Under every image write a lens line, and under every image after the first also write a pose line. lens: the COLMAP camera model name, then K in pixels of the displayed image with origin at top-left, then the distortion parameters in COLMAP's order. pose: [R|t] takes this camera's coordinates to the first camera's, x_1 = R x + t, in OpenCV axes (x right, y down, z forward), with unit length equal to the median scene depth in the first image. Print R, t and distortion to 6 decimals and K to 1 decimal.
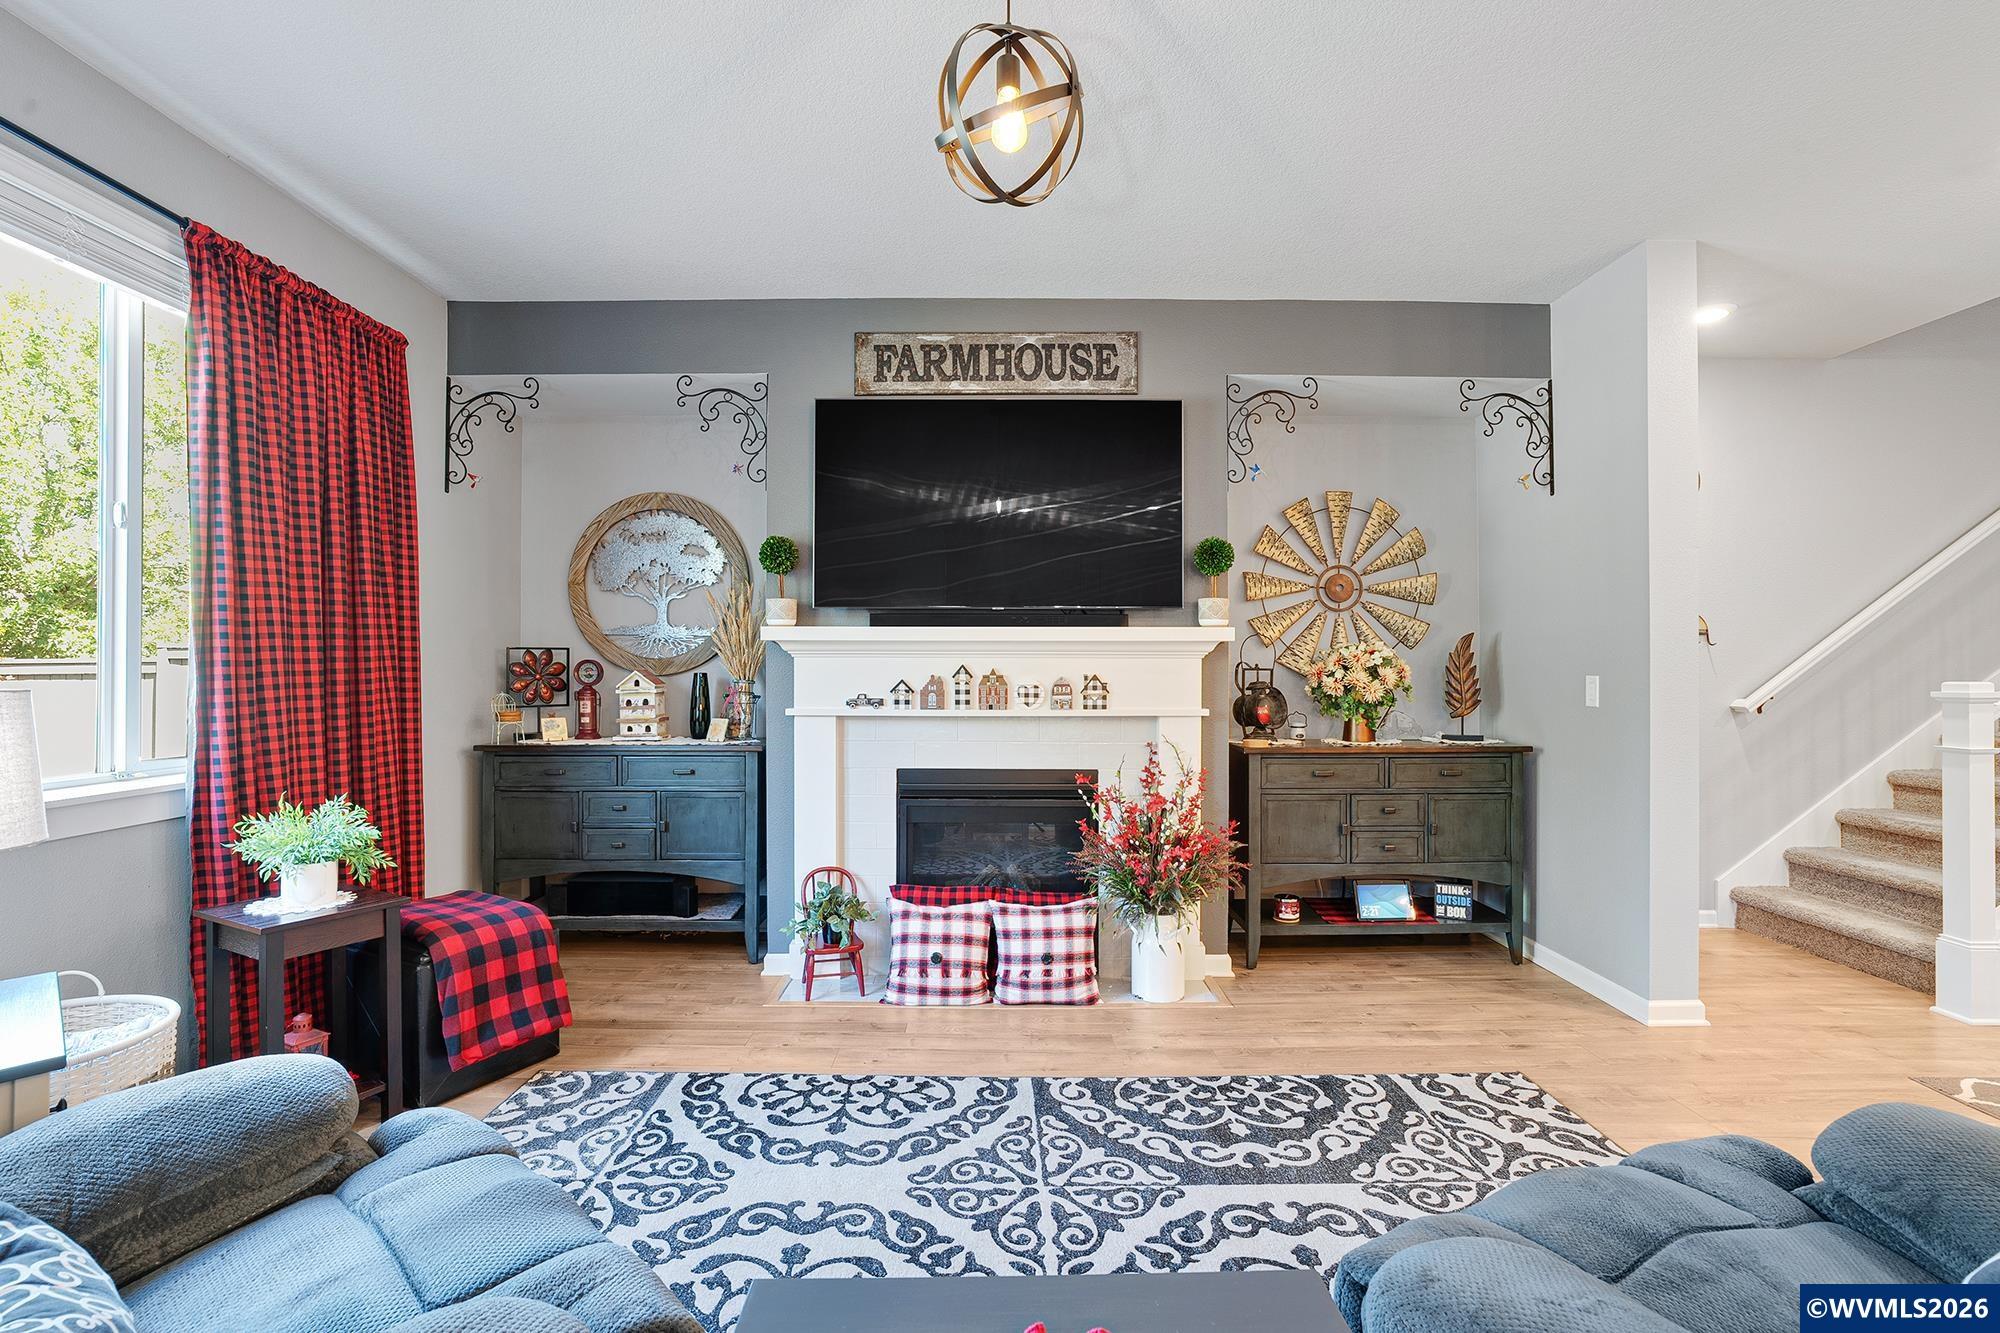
lens RADIAL K [[903.4, 0, 995.1], [0, 903.4, 654.9], [0, 0, 1]] dist [-0.033618, 0.013125]
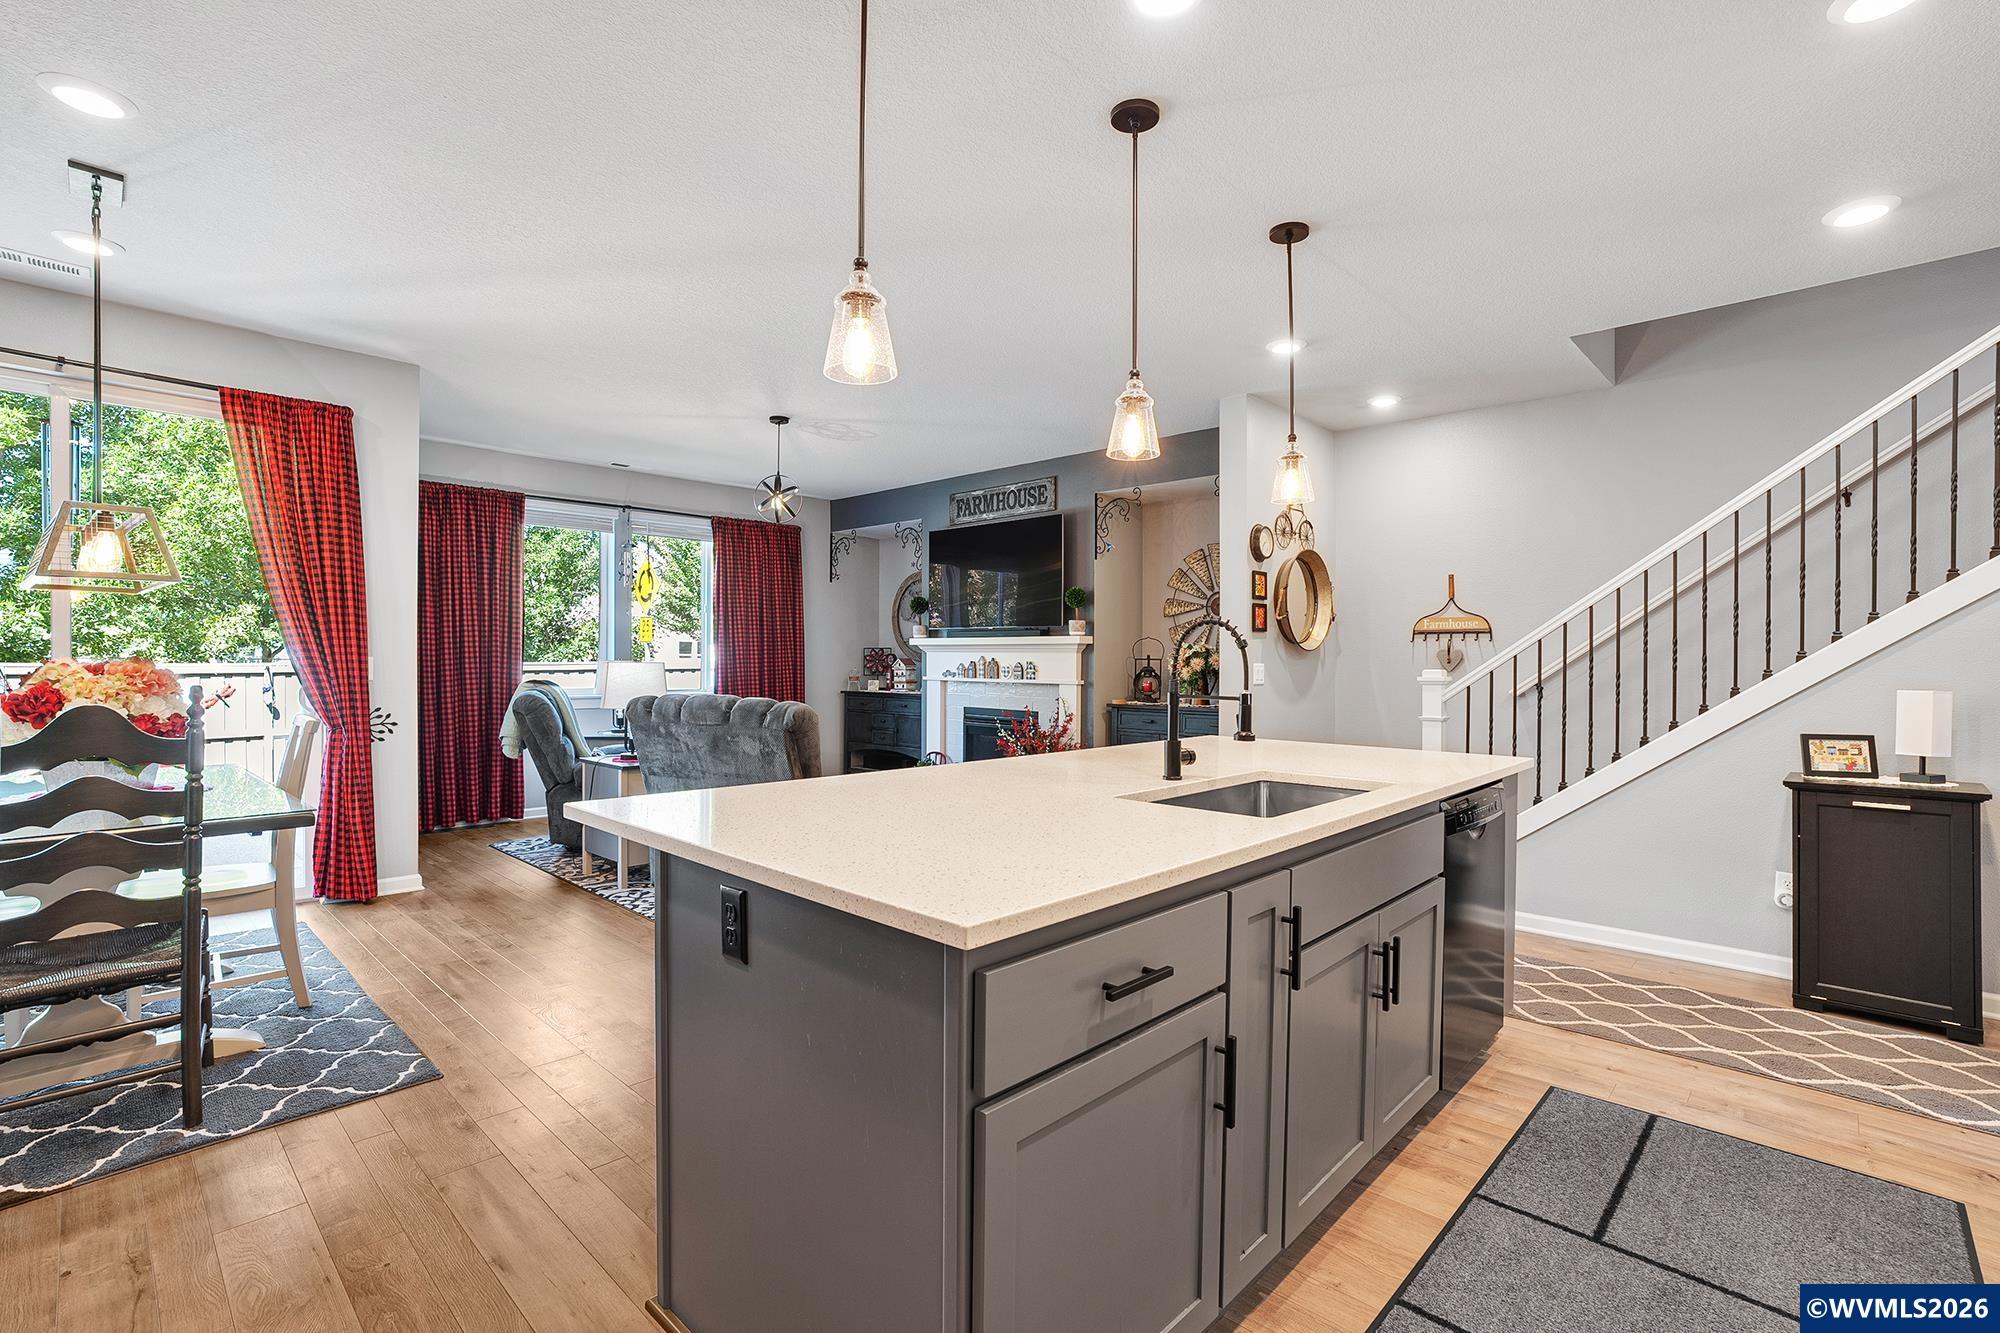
lens RADIAL K [[903.4, 0, 1010.4], [0, 903.4, 665.6], [0, 0, 1]] dist [-0.033618, 0.013125]
pose [[0.736412, 0.008209, -0.676483, 1.348208], [-0.002237, 0.999950, 0.009698, 0.011886], [0.676529, -0.005628, 0.736394, -0.429639]]
